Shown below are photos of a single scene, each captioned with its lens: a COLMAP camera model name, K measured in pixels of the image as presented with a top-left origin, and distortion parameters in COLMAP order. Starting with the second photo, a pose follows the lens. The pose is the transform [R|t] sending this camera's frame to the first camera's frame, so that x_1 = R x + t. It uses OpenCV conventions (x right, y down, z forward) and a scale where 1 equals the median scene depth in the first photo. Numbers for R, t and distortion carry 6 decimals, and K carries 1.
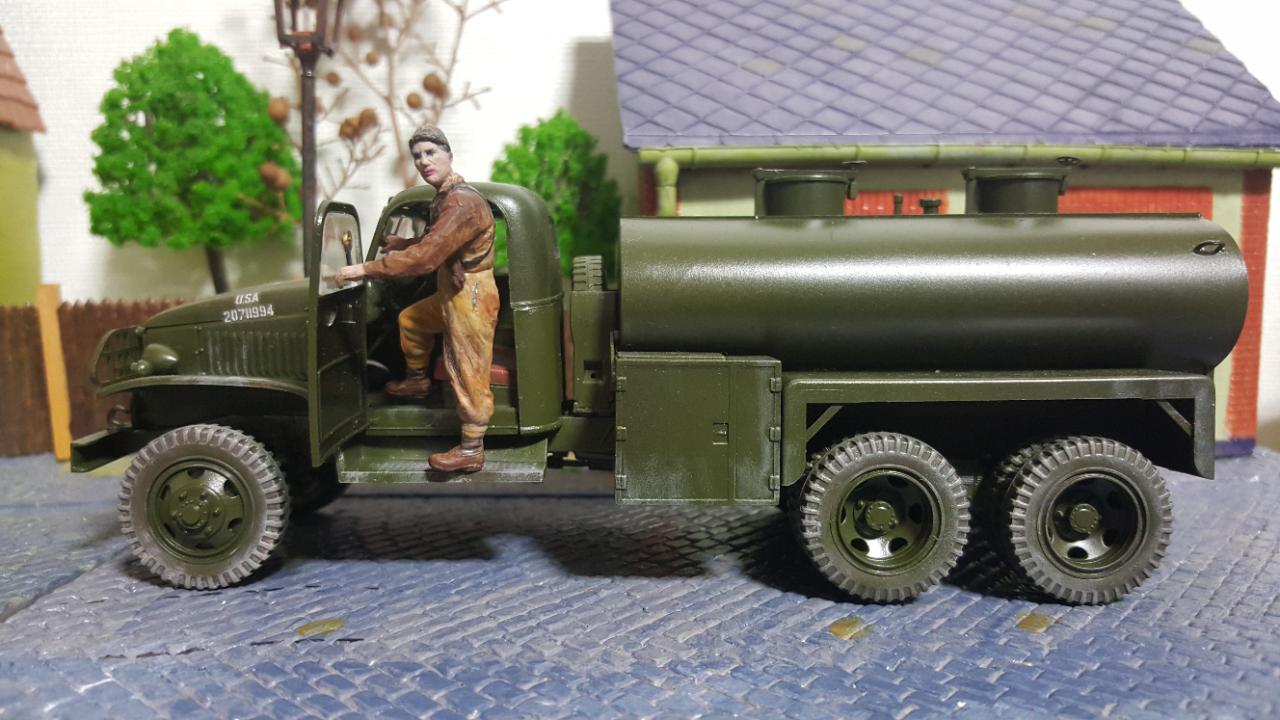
lens RADIAL K [[988.1, 0, 633.9], [0, 988.1, 356.9], [0, 0, 1]] dist [0.082571, -0.182576]
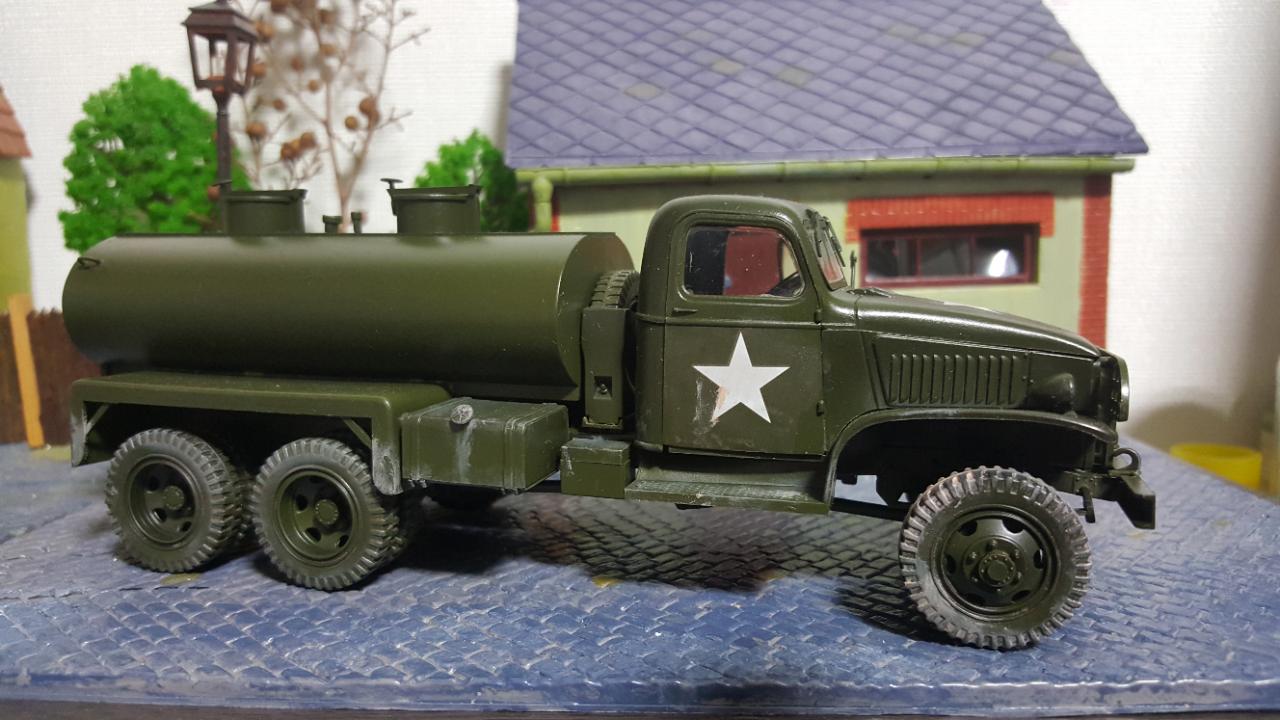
lens RADIAL K [[988.1, 0, 633.9], [0, 988.1, 356.9], [0, 0, 1]] dist [0.082571, -0.182576]
pose [[0.998818, -0.009482, -0.047673, 0.165552], [0.010007, 0.999892, 0.010792, -0.006354], [0.047565, -0.011256, 0.998805, -0.110766]]
